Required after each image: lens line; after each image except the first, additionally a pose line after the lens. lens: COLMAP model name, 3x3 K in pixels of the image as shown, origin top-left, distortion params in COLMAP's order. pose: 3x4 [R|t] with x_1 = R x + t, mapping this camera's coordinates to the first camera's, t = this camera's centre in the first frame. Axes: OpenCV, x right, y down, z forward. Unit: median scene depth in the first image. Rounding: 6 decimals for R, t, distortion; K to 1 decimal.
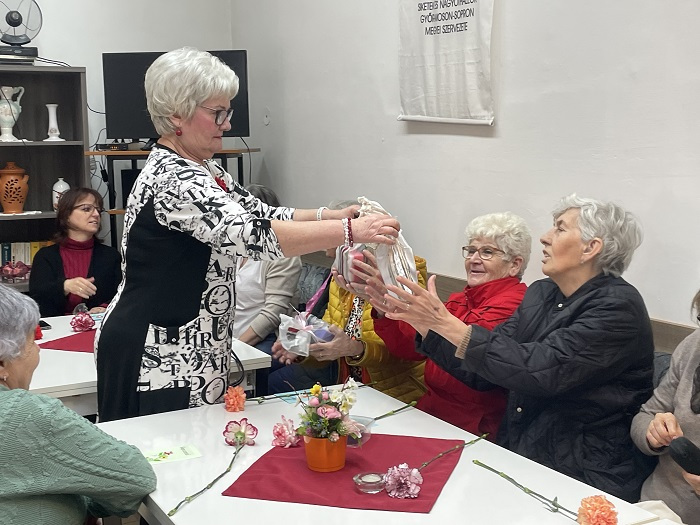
lens RADIAL K [[943.9, 0, 365.6], [0, 943.9, 252.9], [0, 0, 1]] dist [0.041363, 0.000000]
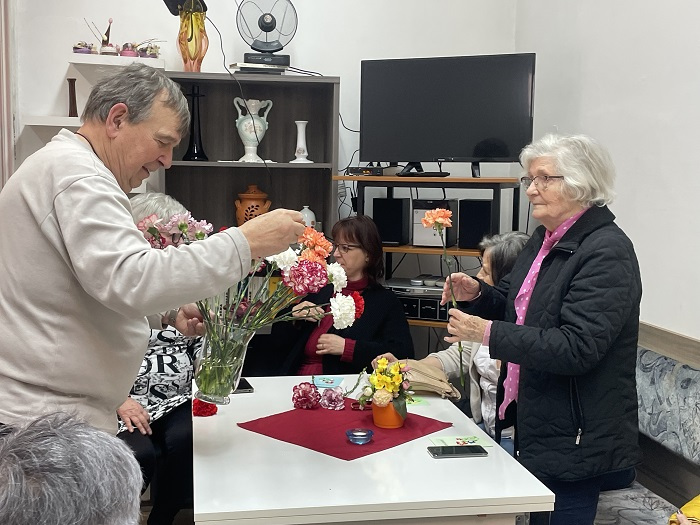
lens RADIAL K [[928.7, 0, 332.2], [0, 928.7, 244.9], [0, 0, 1]] dist [0.087916, 0.000000]
pose [[0.949020, 0.052299, -0.310846, -0.034571], [-0.062647, 0.997762, -0.023391, -0.025591], [0.308927, 0.041672, 0.950172, 0.210138]]
